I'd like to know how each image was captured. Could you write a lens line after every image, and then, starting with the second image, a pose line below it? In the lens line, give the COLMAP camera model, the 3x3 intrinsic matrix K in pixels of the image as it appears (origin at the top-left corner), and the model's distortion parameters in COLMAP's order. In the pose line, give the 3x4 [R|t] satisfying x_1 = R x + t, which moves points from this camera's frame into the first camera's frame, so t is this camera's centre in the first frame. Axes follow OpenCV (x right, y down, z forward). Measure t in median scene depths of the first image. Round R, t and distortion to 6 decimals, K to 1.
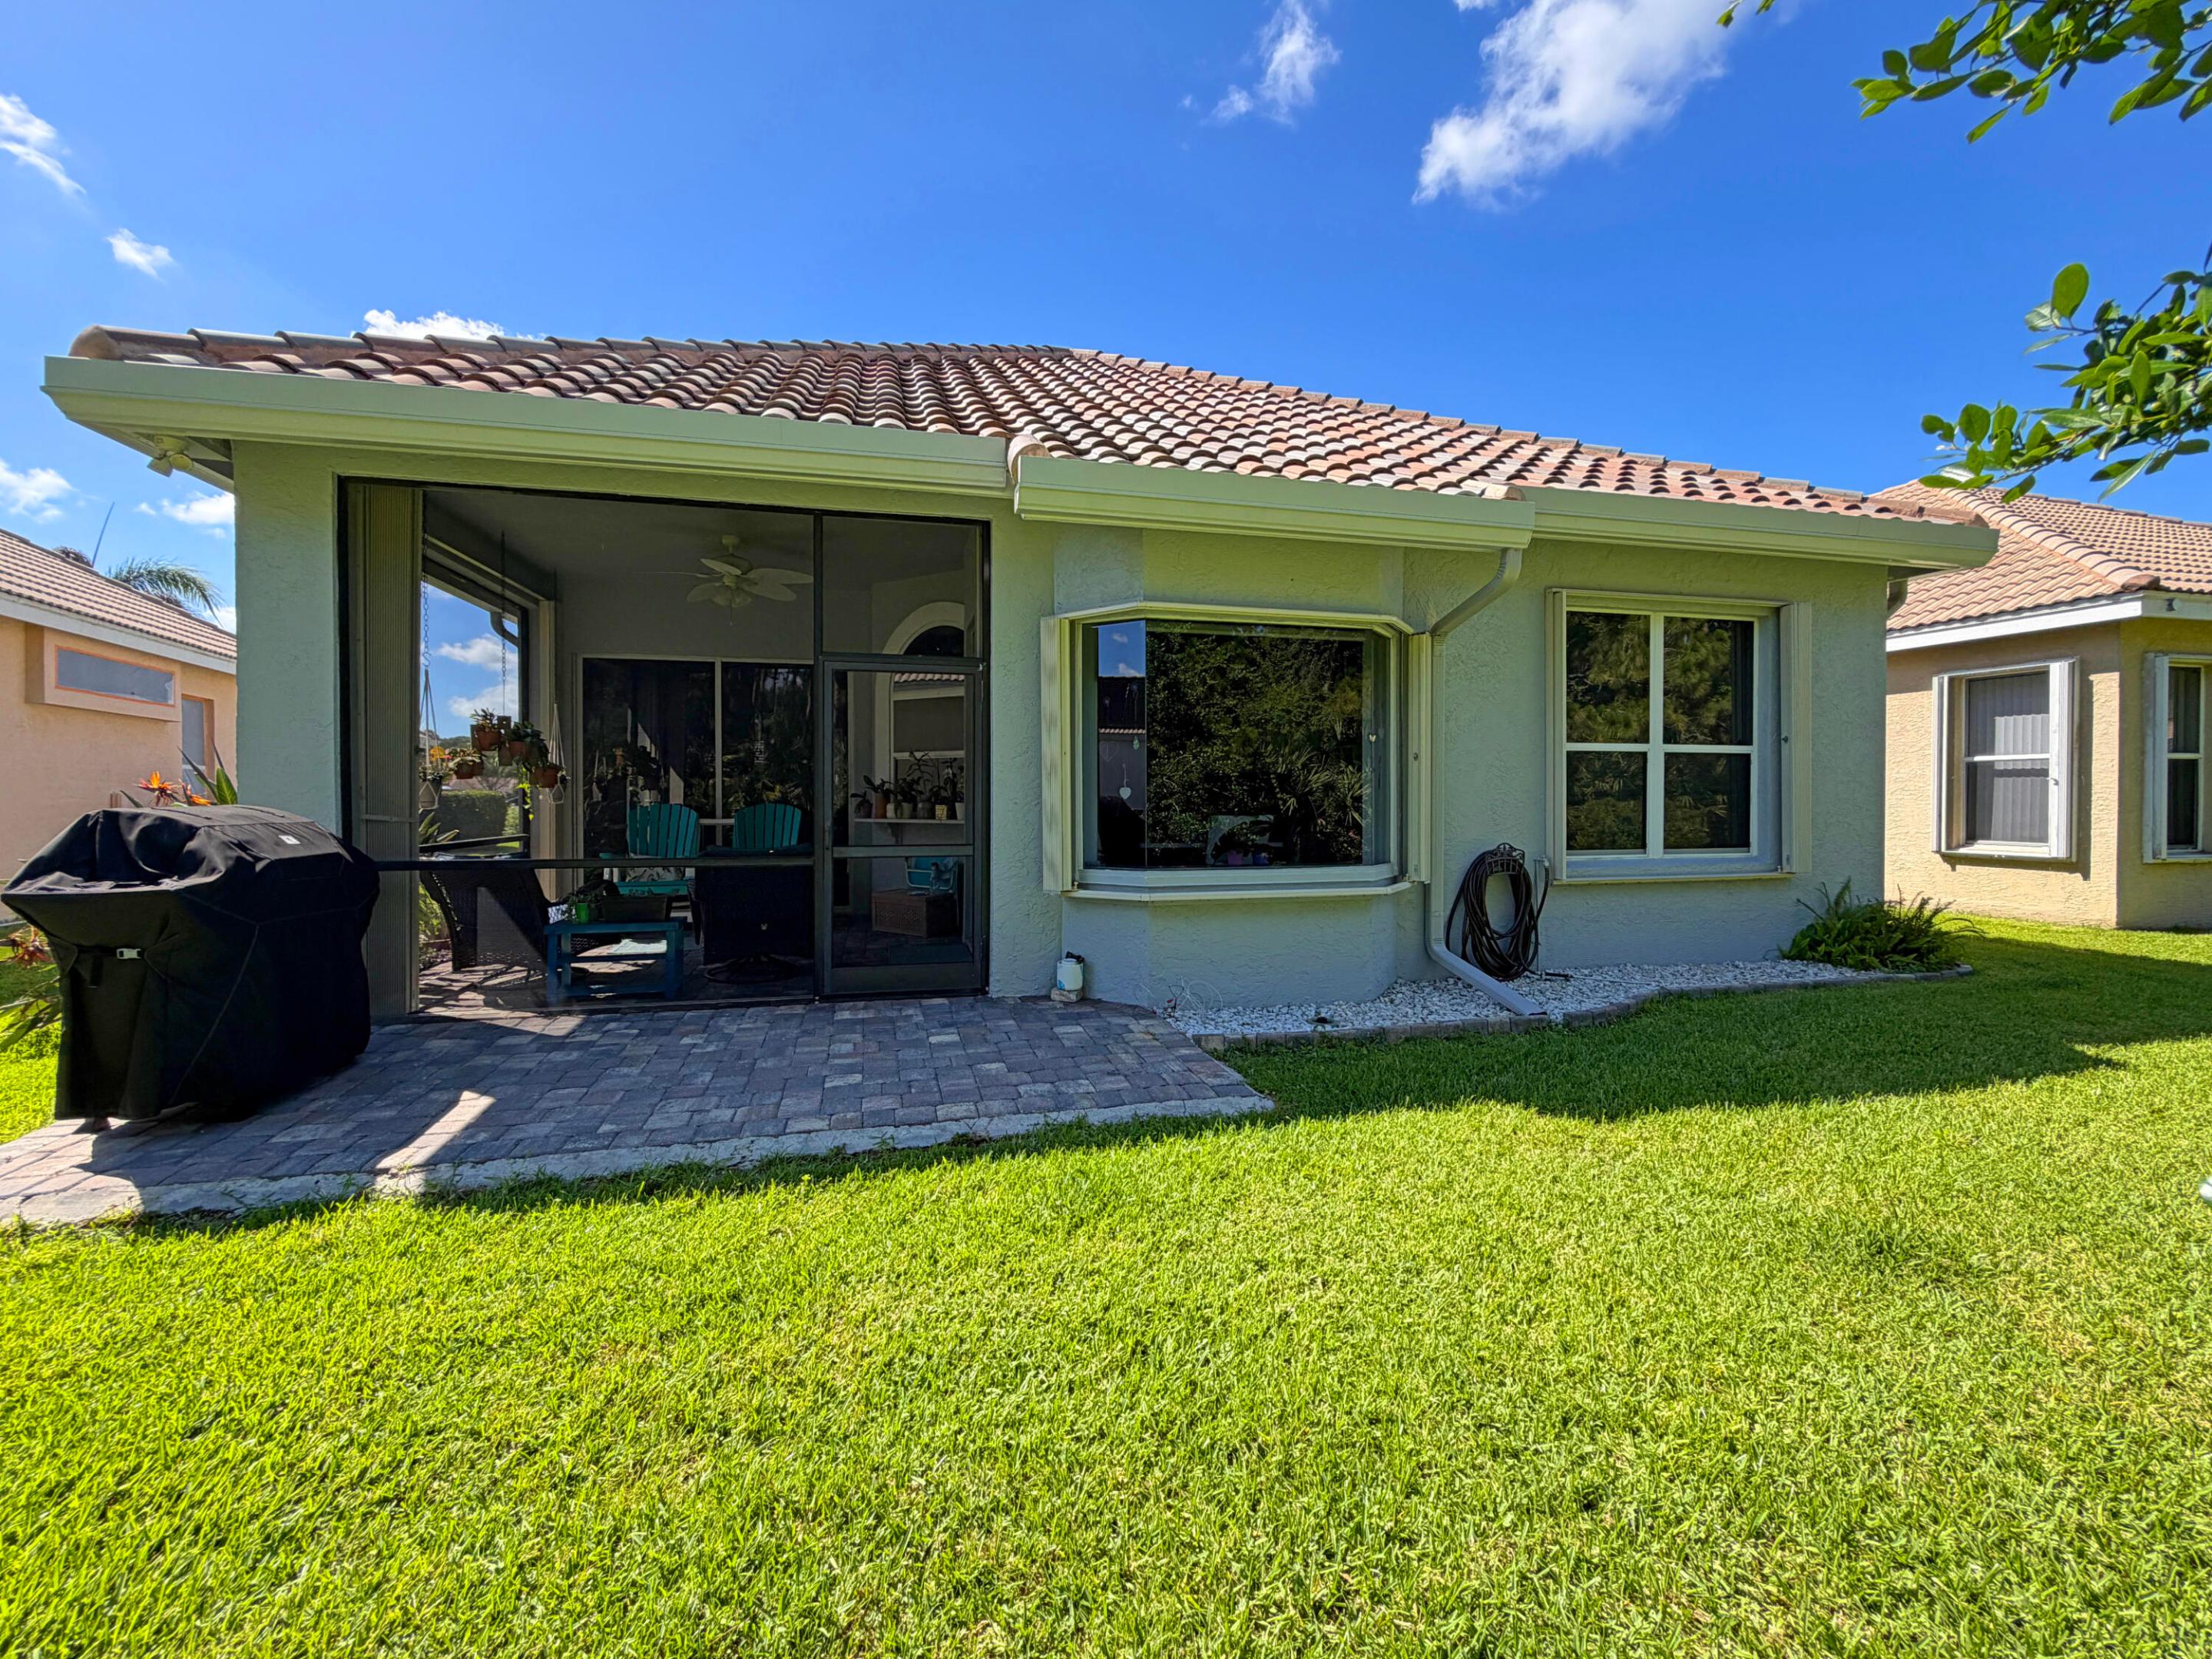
lens RADIAL K [[923.2, 0, 1105.1], [0, 923.2, 808.8], [0, 0, 1]] dist [0.009932, 0.000275]
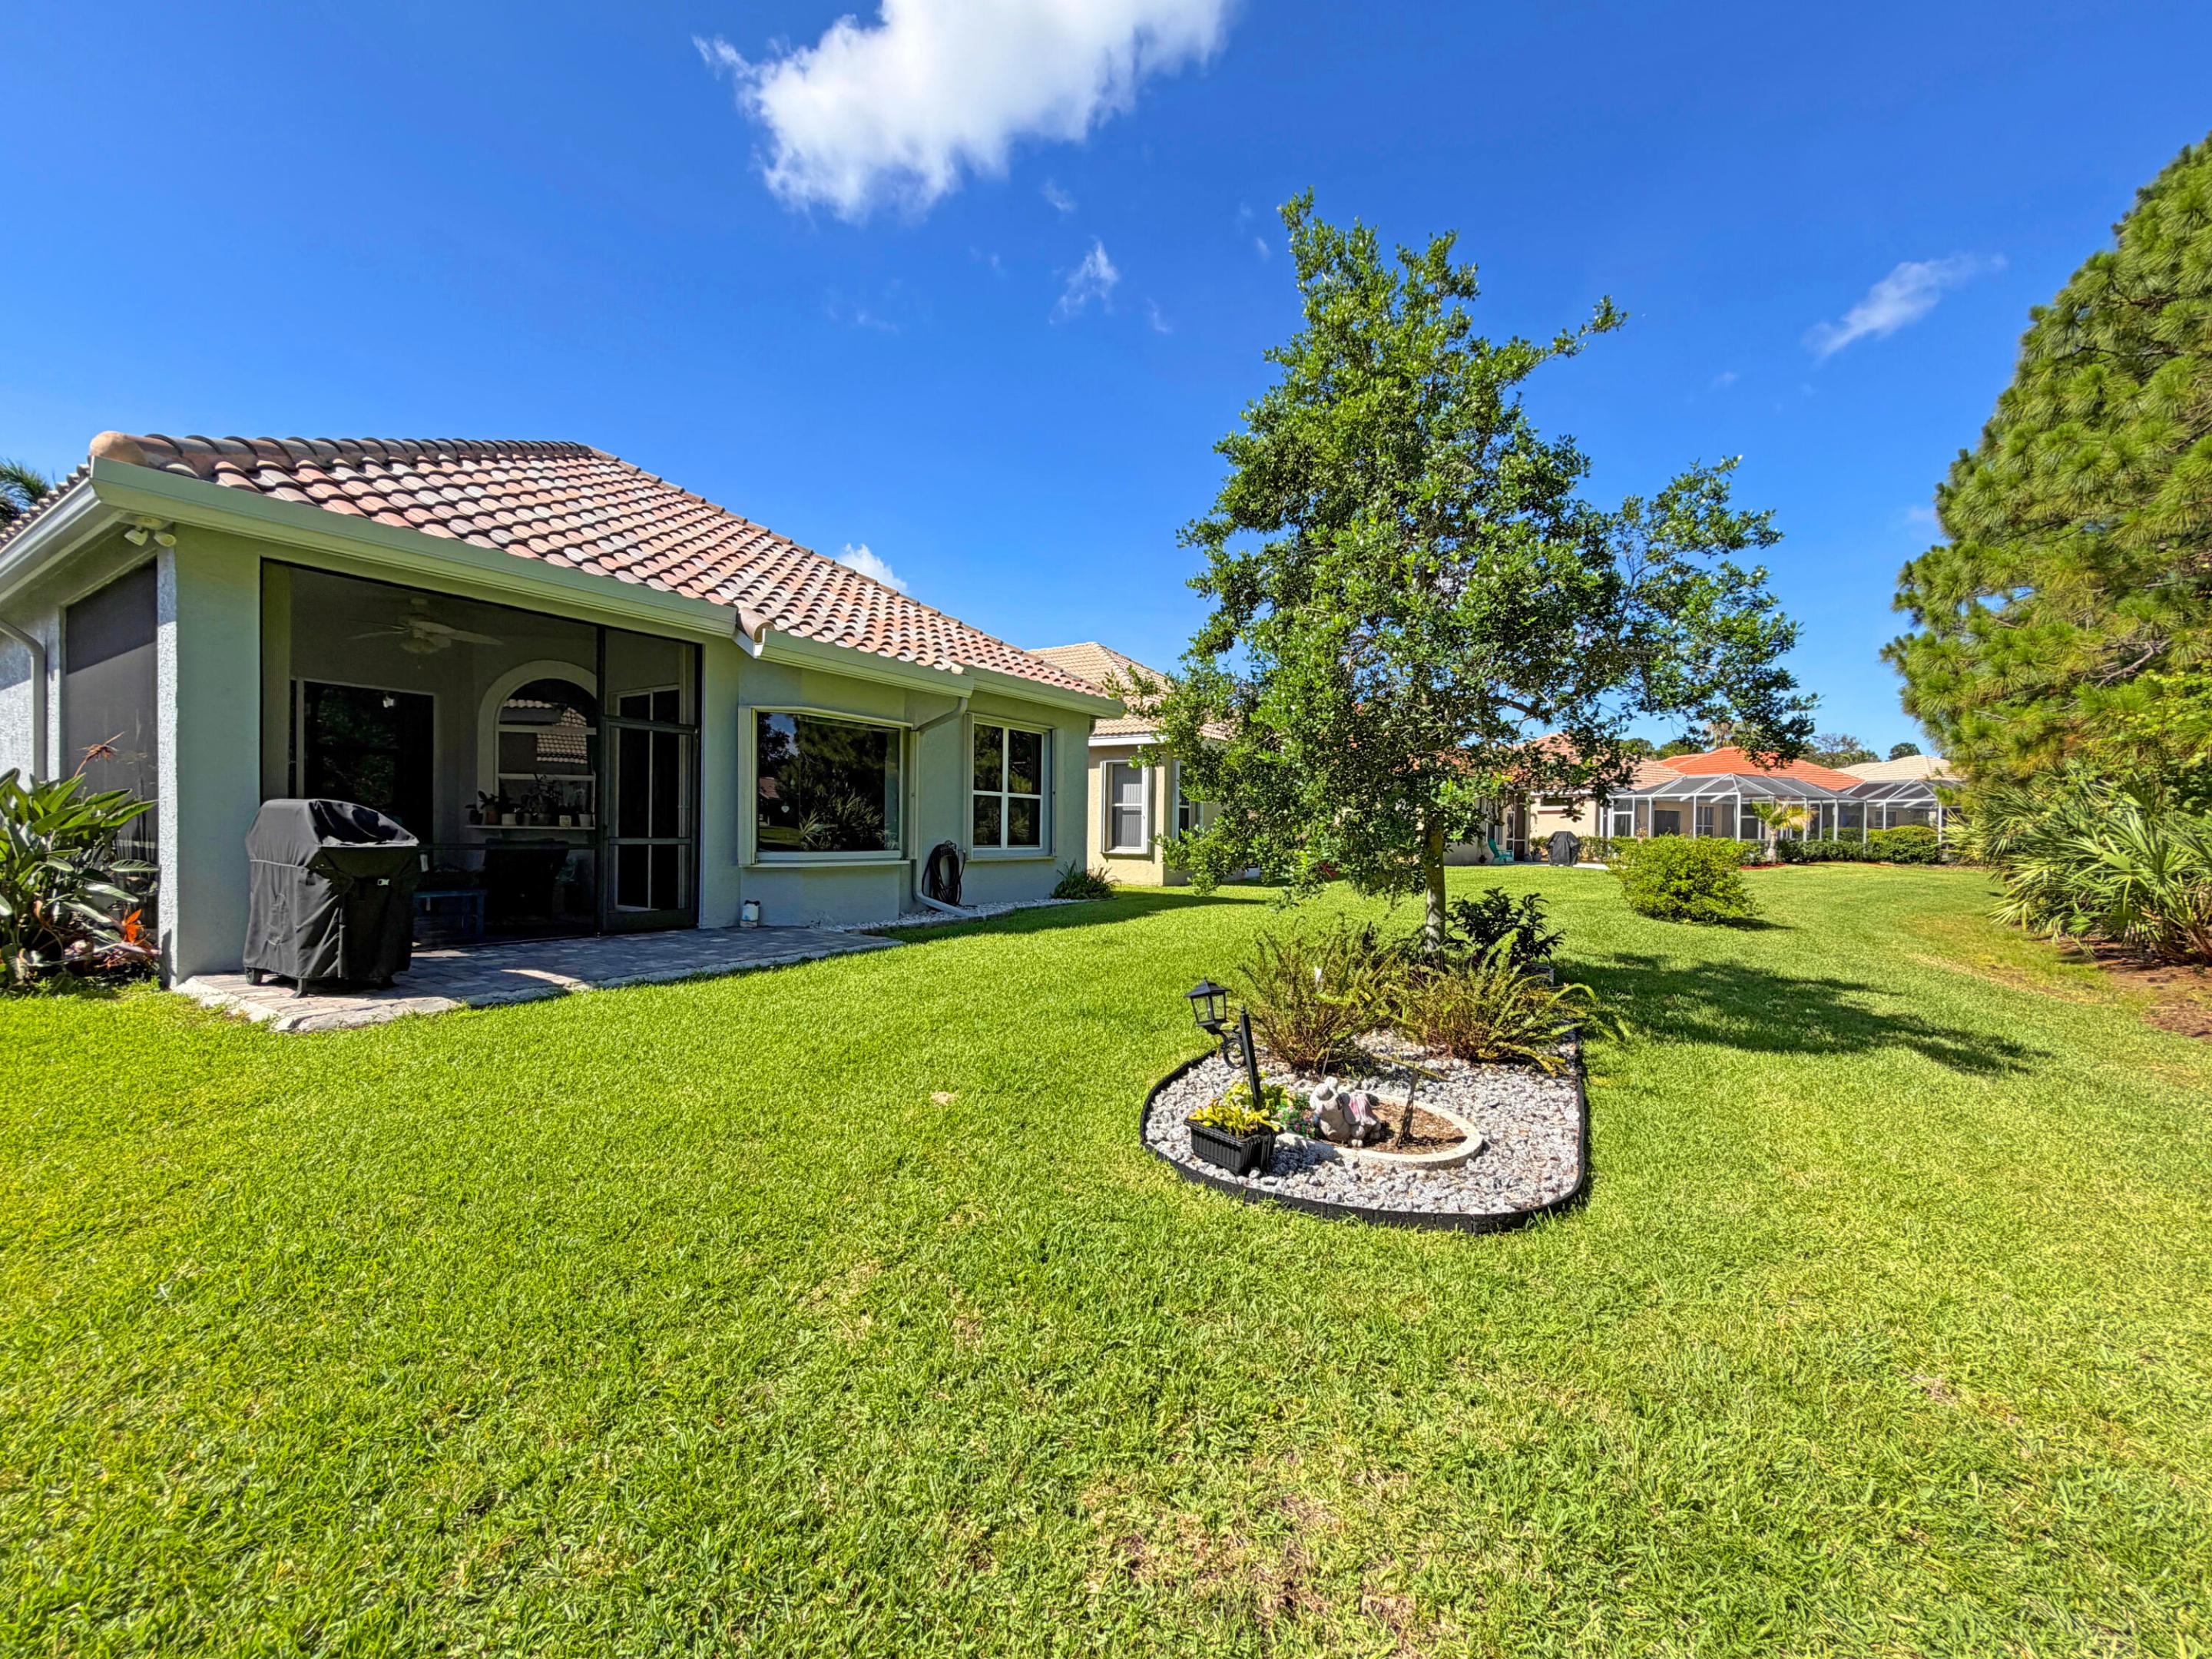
lens RADIAL K [[887.0, 0, 1096.3], [0, 887.0, 822.5], [0, 0, 1]] dist [0.000158, -0.000030]
pose [[0.738509, 0.016923, 0.674032, -0.553033], [-0.005750, 0.999807, -0.018801, 0.030354], [-0.674219, 0.010009, 0.738463, -0.549344]]
